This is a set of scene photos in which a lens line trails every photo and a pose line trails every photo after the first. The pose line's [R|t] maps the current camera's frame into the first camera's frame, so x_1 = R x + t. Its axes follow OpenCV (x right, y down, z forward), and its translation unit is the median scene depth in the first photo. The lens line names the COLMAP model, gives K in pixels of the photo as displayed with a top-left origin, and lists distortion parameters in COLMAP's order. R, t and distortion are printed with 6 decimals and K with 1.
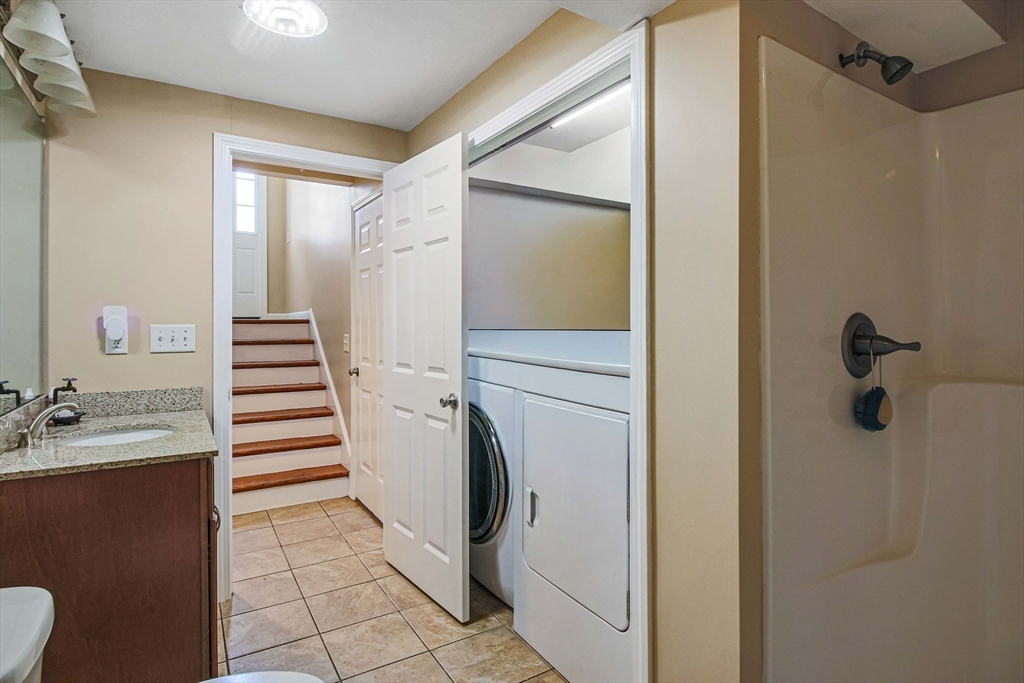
lens RADIAL K [[513.6, 0, 509.8], [0, 513.6, 315.8], [0, 0, 1]] dist [0.001473, -0.024472]
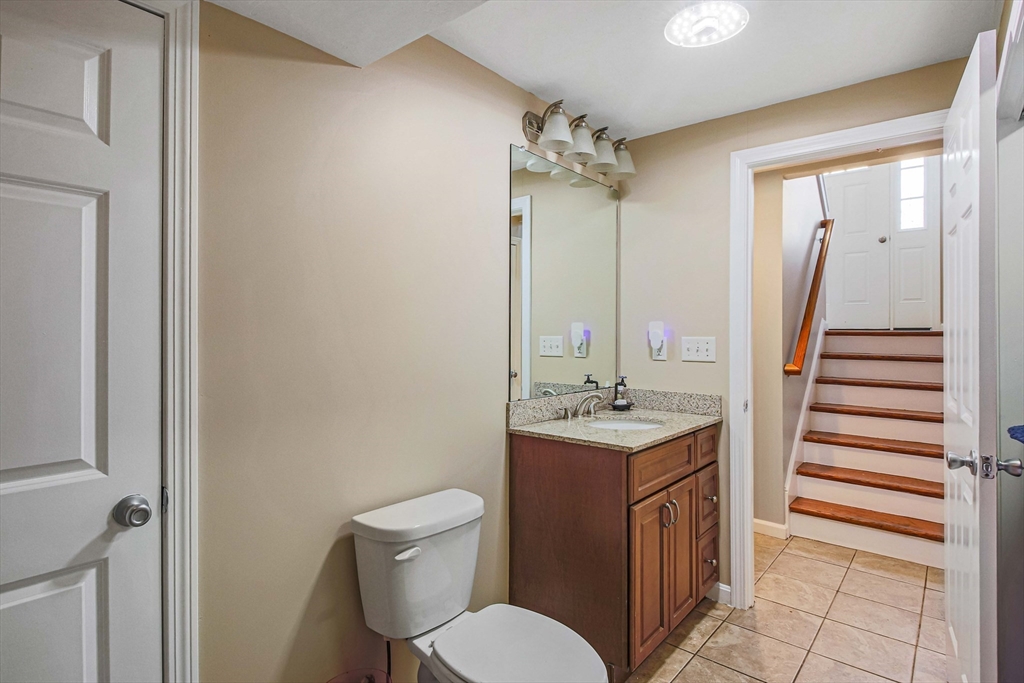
lens RADIAL K [[528.1, 0, 510.8], [0, 528.1, 325.3], [0, 0, 1]] dist [0.001010, -0.012495]
pose [[0.293186, -0.009715, -0.956006, 0.319720], [0.007170, 0.999943, -0.007963, -0.002140], [0.956028, -0.004520, 0.293239, 0.256563]]
